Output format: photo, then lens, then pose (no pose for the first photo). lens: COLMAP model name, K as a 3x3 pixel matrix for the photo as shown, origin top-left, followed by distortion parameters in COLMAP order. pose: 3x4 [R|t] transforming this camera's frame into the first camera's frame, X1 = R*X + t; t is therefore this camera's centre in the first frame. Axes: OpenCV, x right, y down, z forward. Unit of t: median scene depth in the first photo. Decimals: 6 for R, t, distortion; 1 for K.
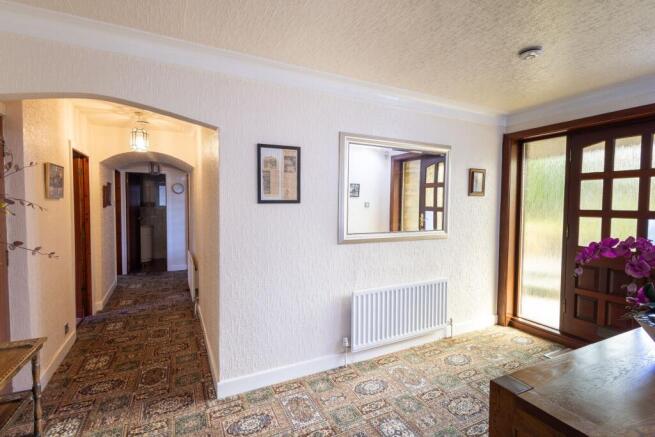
lens RADIAL K [[310.5, 0, 327.5], [0, 310.5, 218.5], [0, 0, 1]] dist [0.002948, 0.000353]
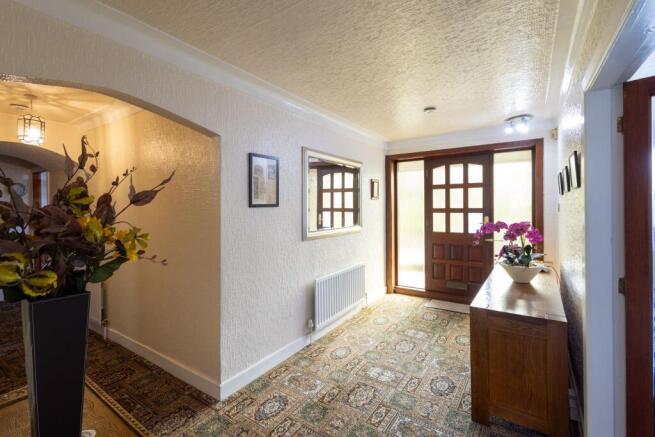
lens RADIAL K [[299.8, 0, 329.1], [0, 299.8, 209.6], [0, 0, 1]] dist [-0.000272, -0.000044]
pose [[0.866321, -0.019733, 0.499097, -0.438425], [0.037511, 0.998968, -0.025615, -0.003157], [-0.498077, 0.040912, 0.866167, -0.038430]]
